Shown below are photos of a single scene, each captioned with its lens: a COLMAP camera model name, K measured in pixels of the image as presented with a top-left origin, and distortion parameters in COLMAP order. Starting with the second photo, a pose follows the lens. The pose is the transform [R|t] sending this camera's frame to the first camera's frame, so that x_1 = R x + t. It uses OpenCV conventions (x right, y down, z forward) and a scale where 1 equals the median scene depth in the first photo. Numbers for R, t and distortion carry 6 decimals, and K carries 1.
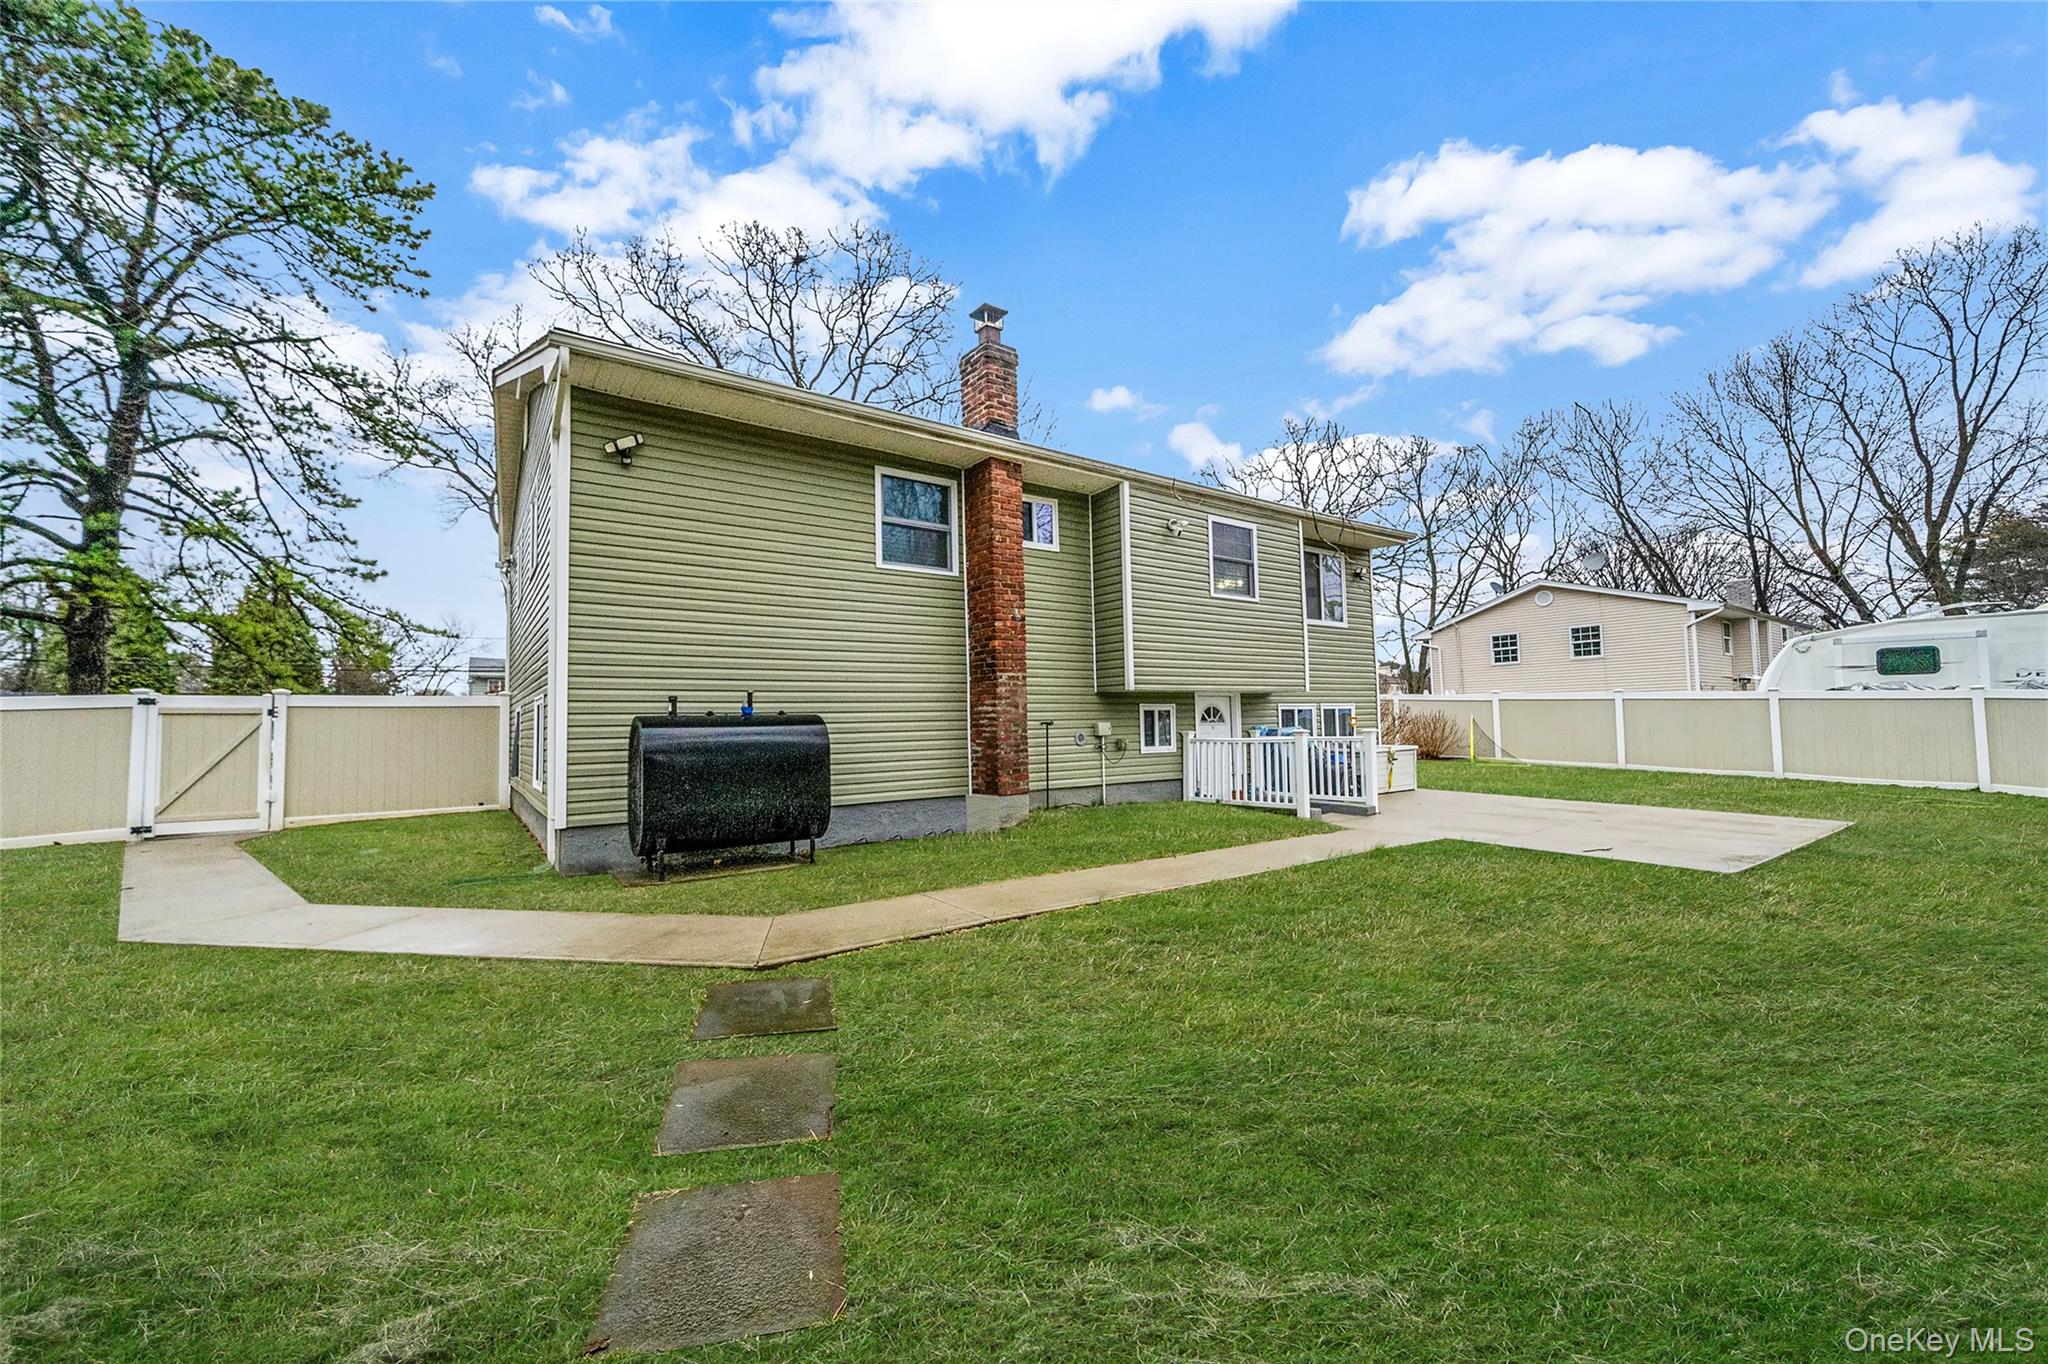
lens RADIAL K [[781.3, 0, 990.1], [0, 781.3, 694.4], [0, 0, 1]] dist [-0.002860, -0.000202]
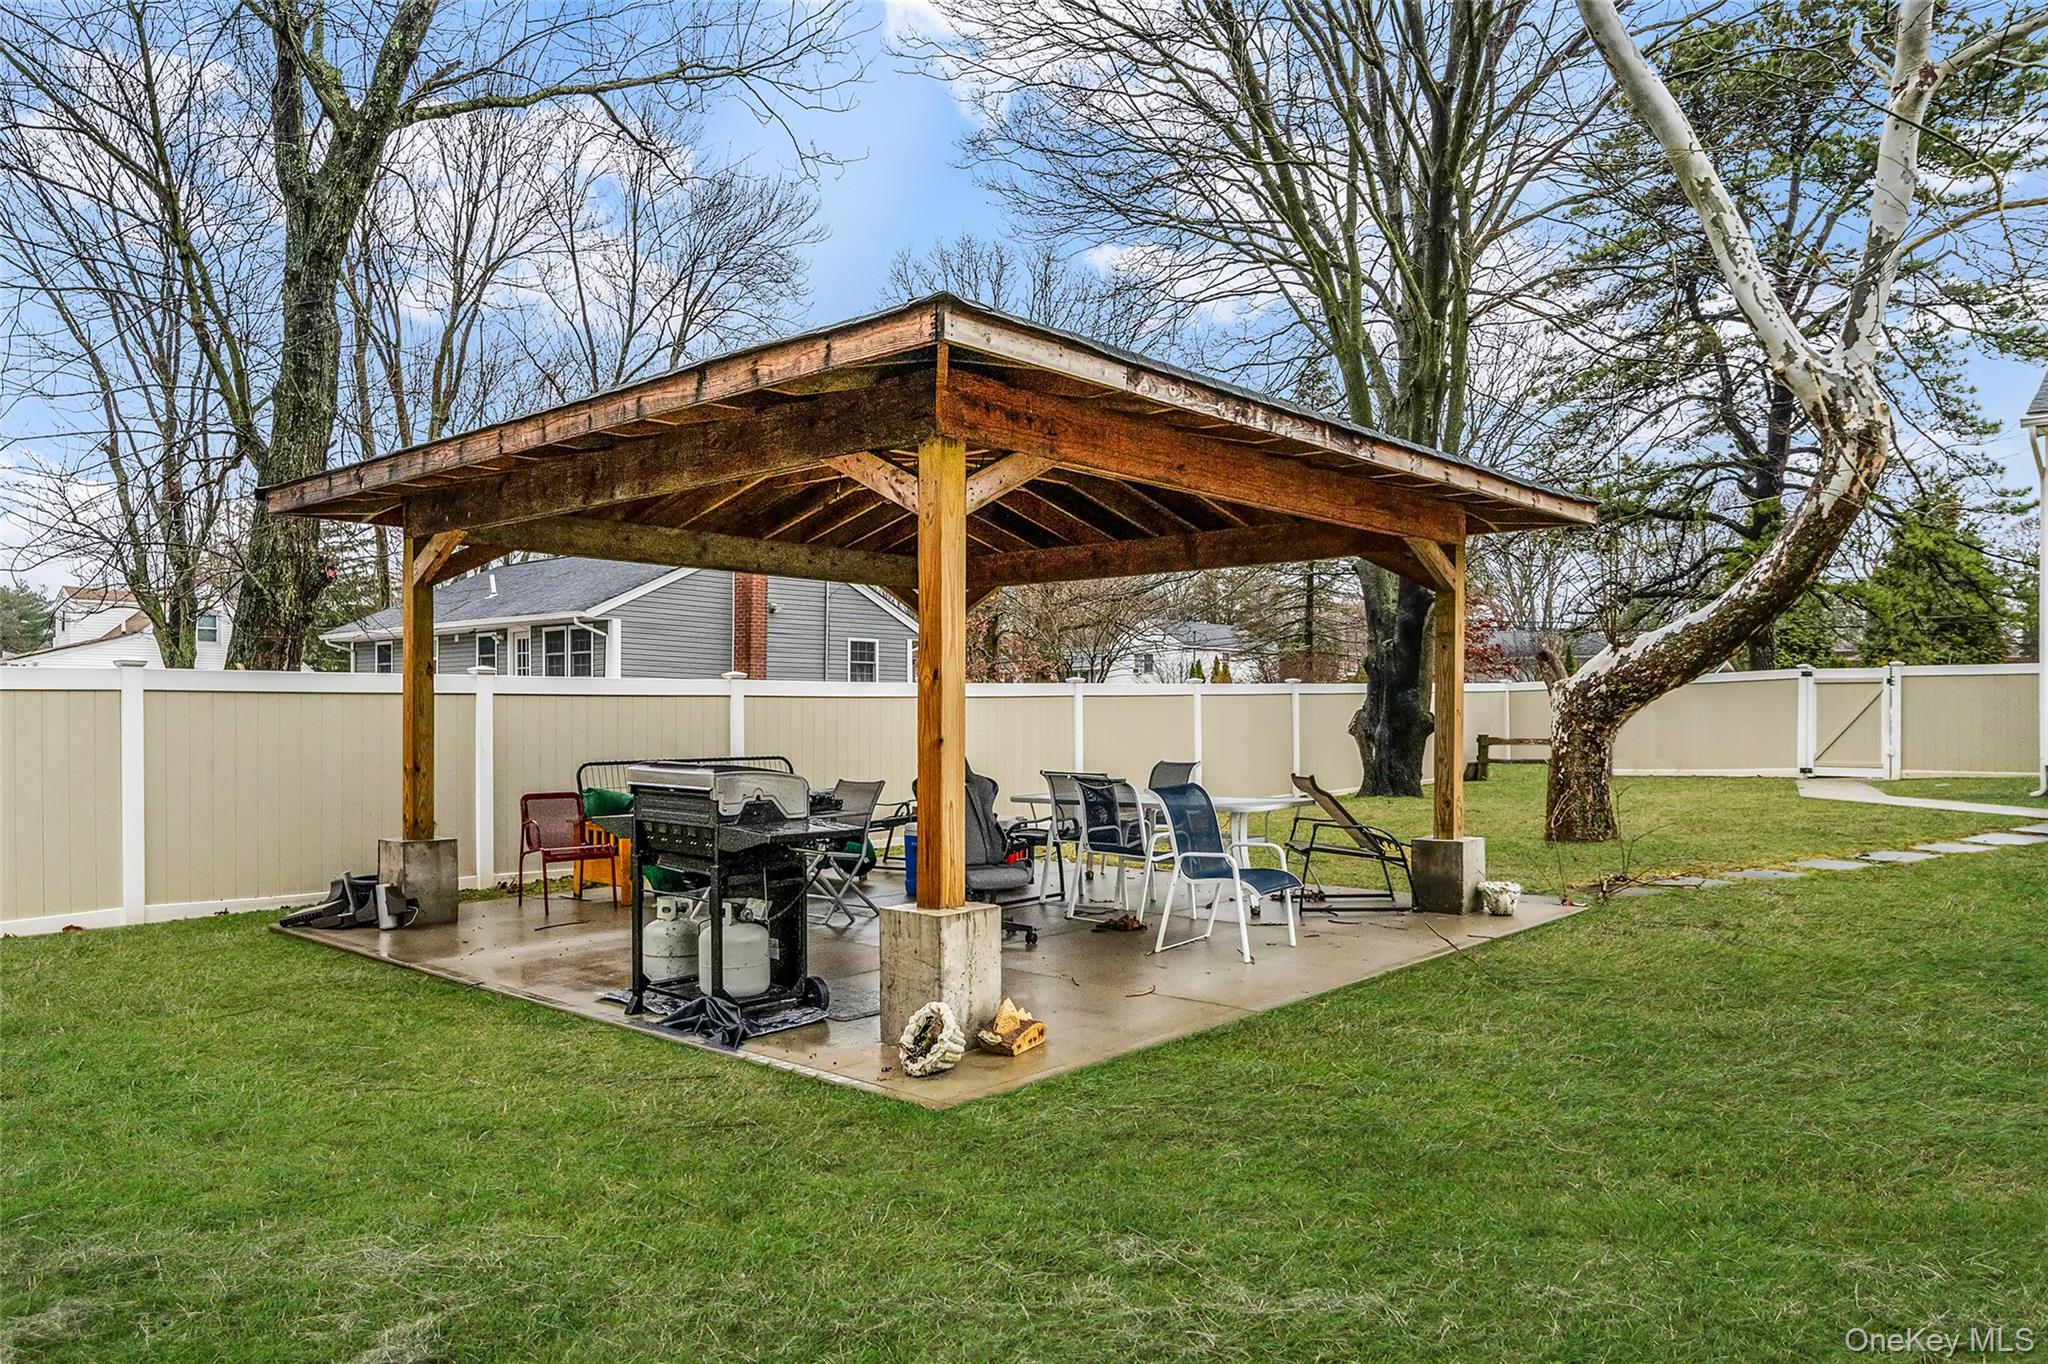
lens RADIAL K [[1364.3, 0, 1025.0], [0, 1364.3, 698.6], [0, 0, 1]] dist [0.013702, 0.000612]
pose [[0.227098, 0.003610, -0.973865, 0.834062], [0.034441, 0.999338, 0.011736, -0.020993], [0.973263, -0.036206, 0.226823, -0.776709]]
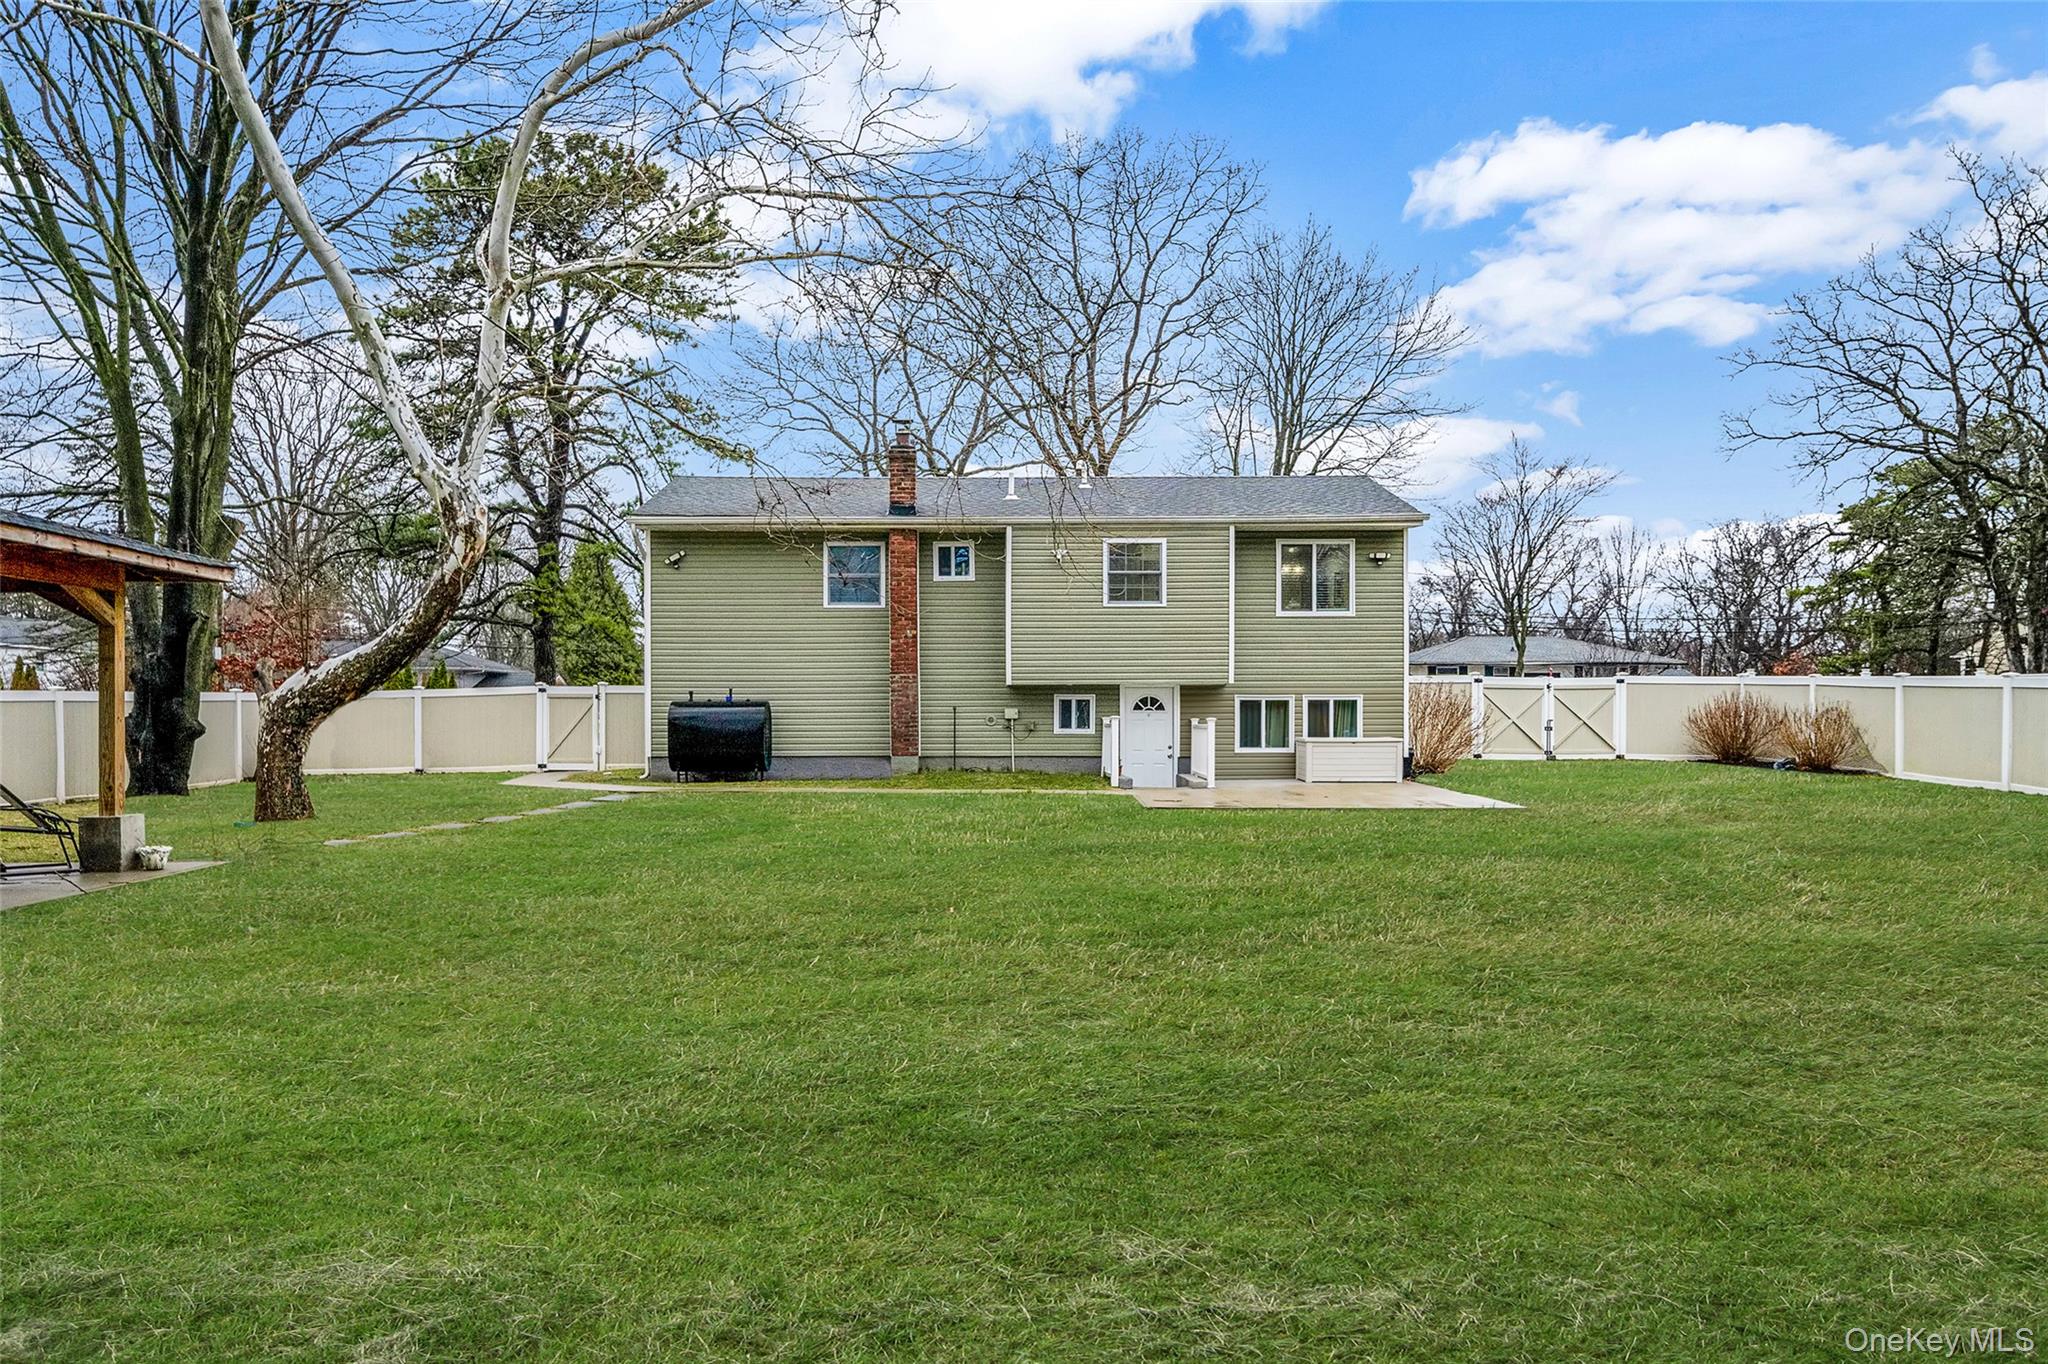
lens RADIAL K [[1344.1, 0, 941.9], [0, 1344.1, 751.3], [0, 0, 1]] dist [0.003328, 0.001060]
pose [[0.816029, 0.029059, -0.577279, 1.239044], [0.007632, 0.998107, 0.061031, -0.028520], [0.577960, -0.054209, 0.814263, -0.828167]]
